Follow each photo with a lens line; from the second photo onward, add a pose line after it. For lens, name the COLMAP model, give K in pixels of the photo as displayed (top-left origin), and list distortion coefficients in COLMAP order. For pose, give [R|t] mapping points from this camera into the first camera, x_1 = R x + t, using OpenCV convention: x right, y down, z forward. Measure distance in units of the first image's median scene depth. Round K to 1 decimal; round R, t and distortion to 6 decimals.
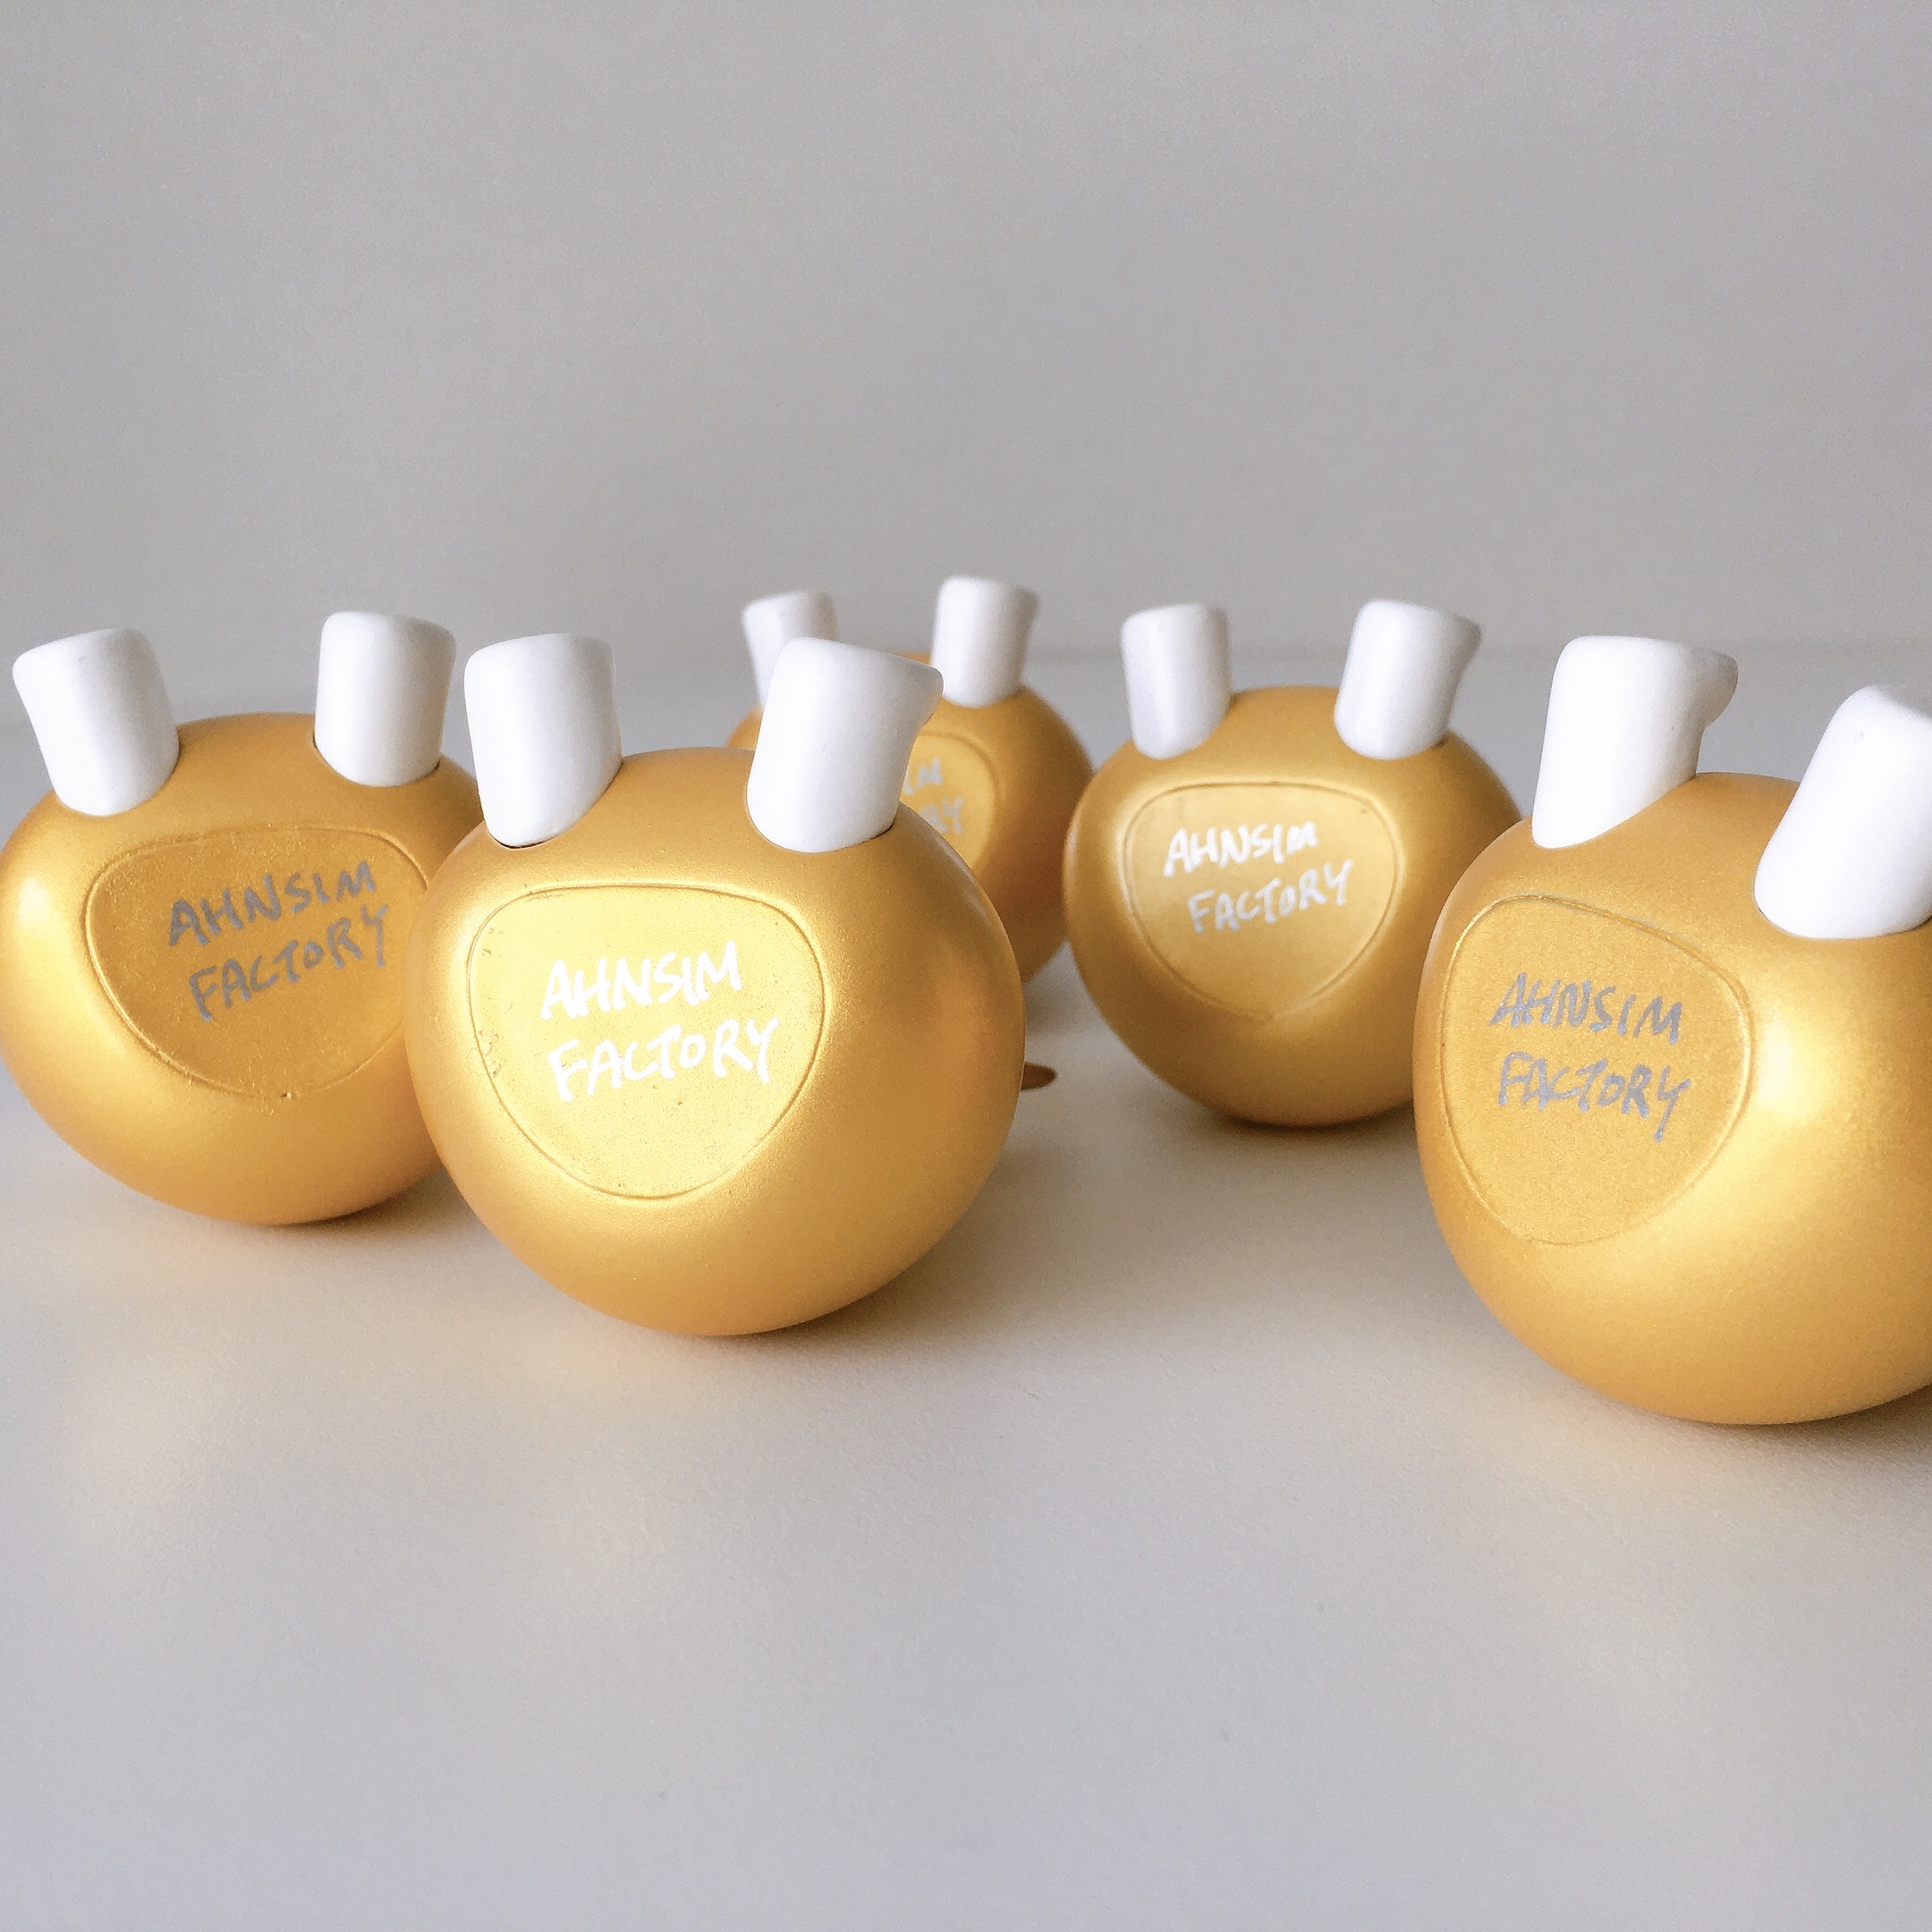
lens RADIAL K [[2296.6, 0, 966.0], [0, 2296.6, 966.0], [0, 0, 1]] dist [0.025849, -0.037536]
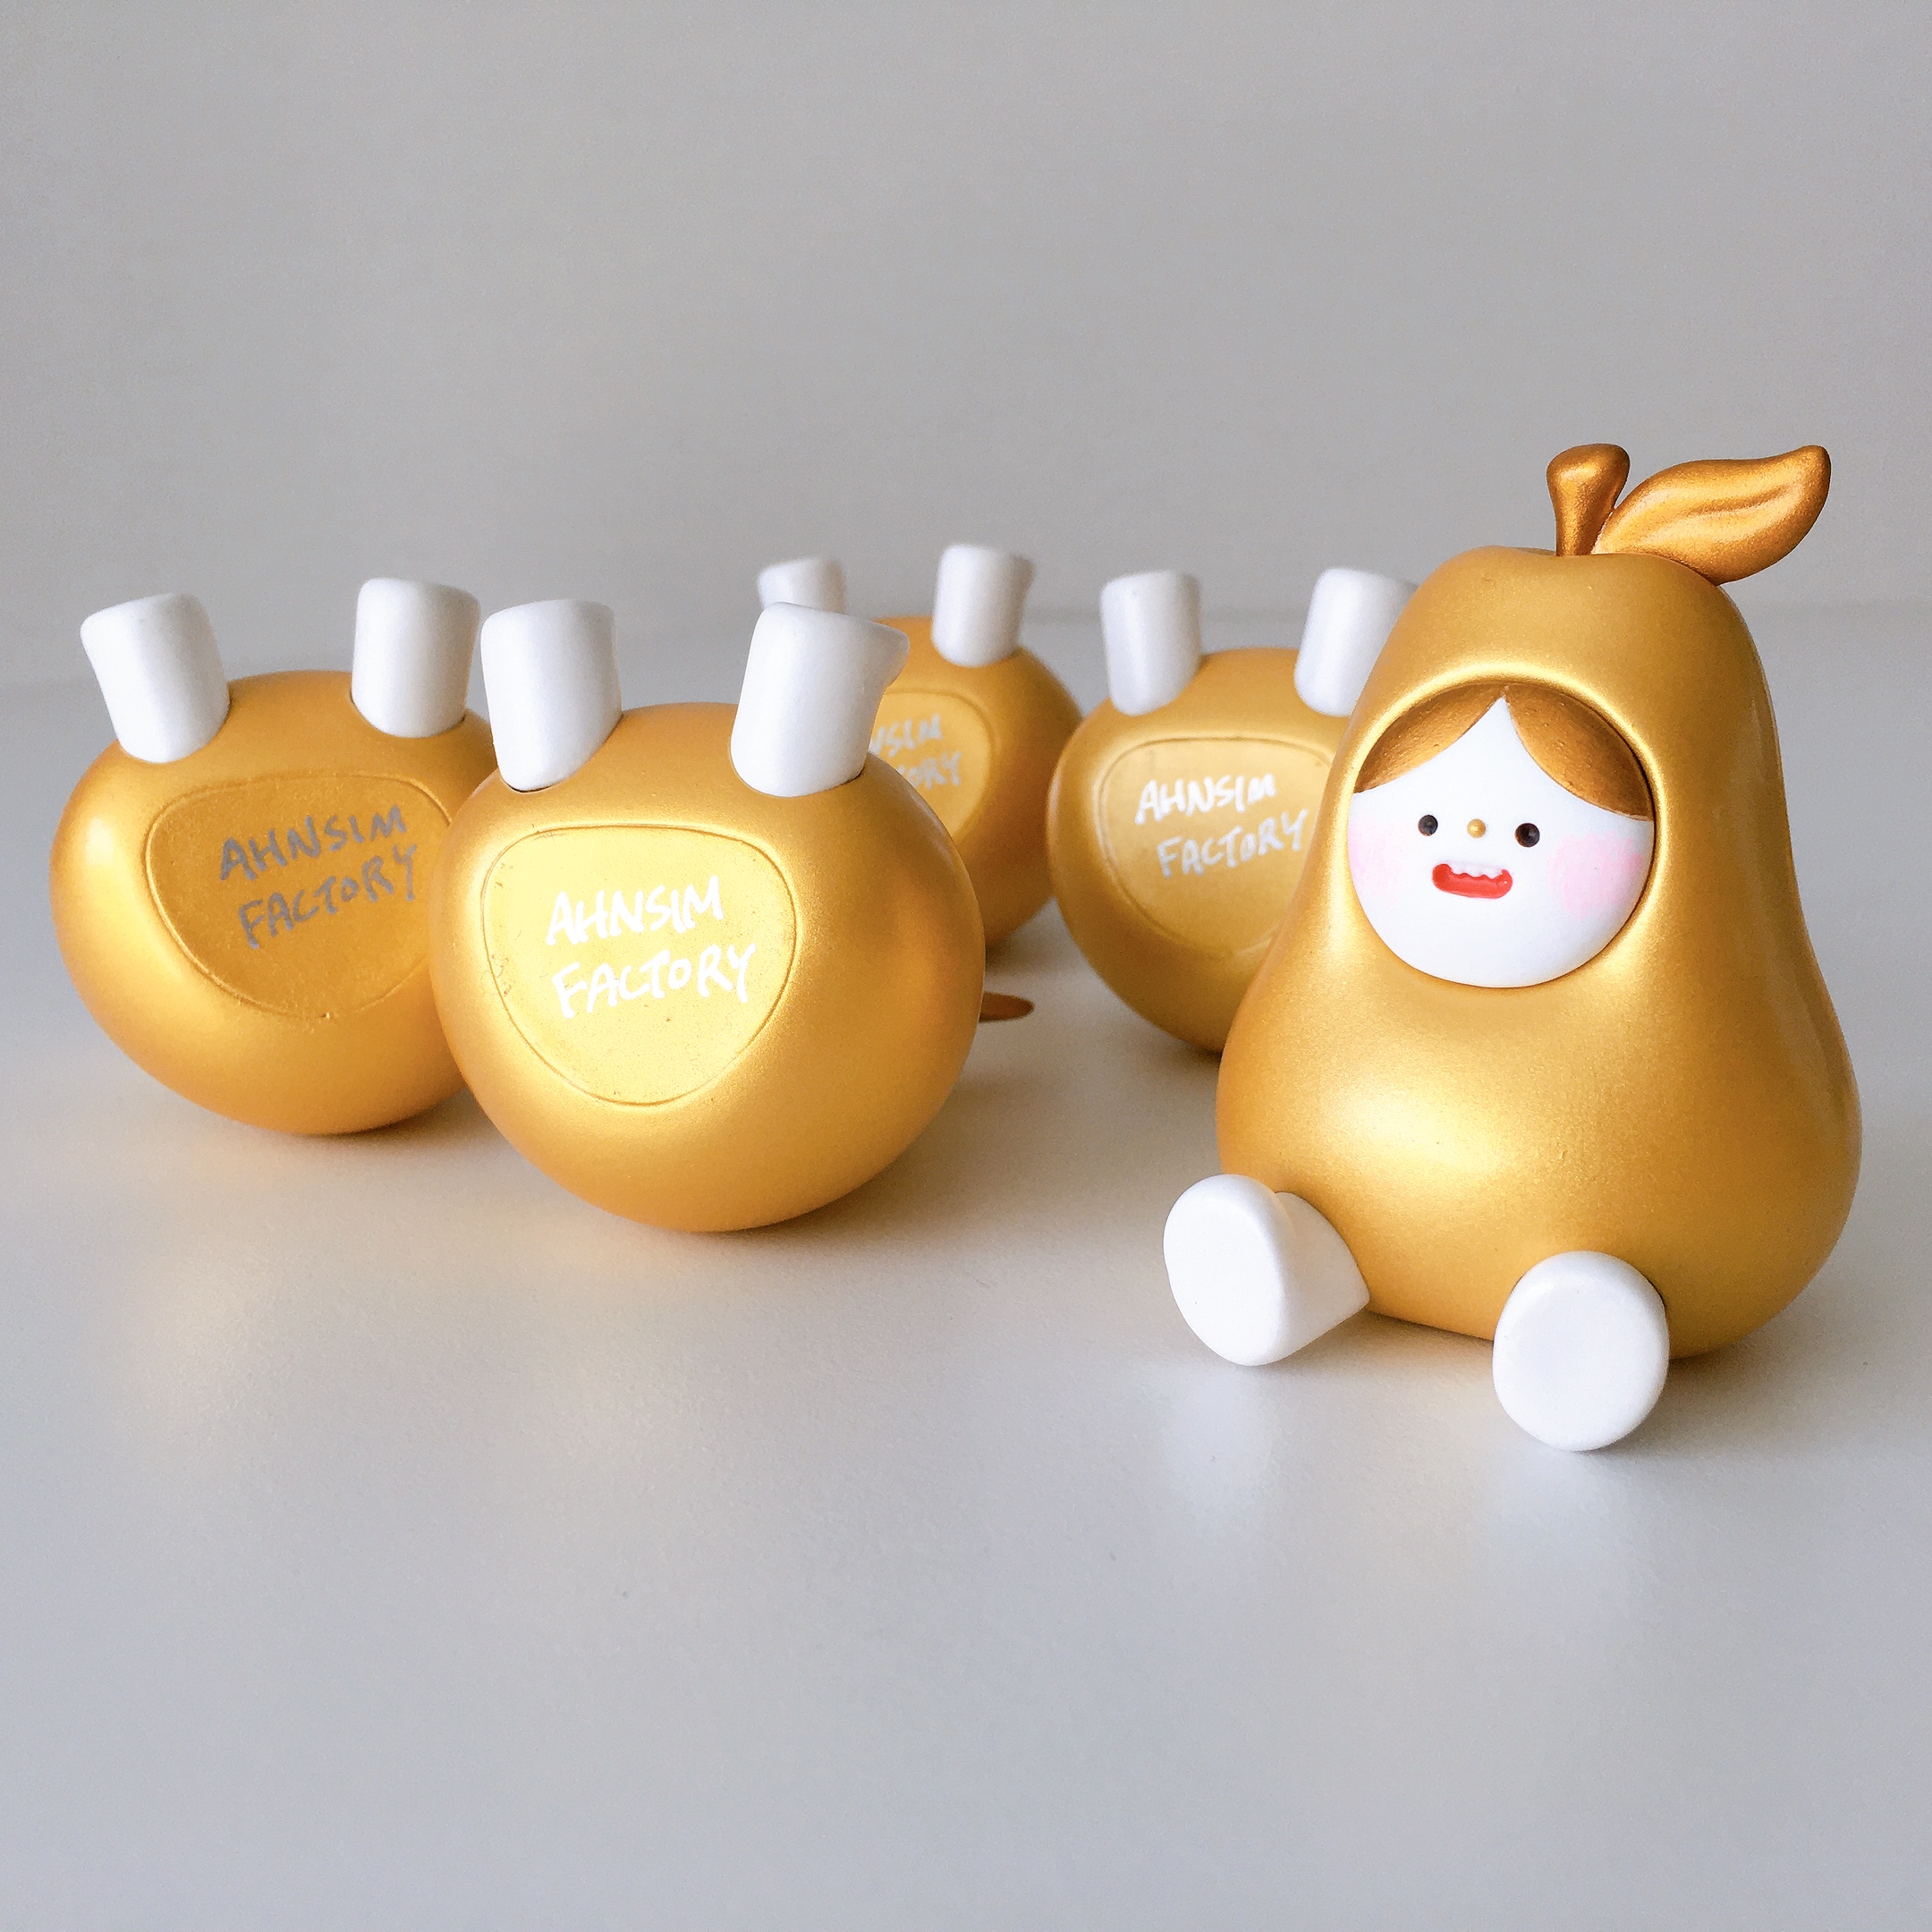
lens RADIAL K [[2296.6, 0, 966.0], [0, 2296.6, 966.0], [0, 0, 1]] dist [0.025849, -0.037536]
pose [[0.999554, 0.005988, -0.029269, 0.046287], [-0.005481, 0.999834, 0.017389, 0.011296], [0.029368, -0.017220, 0.999420, -0.100586]]
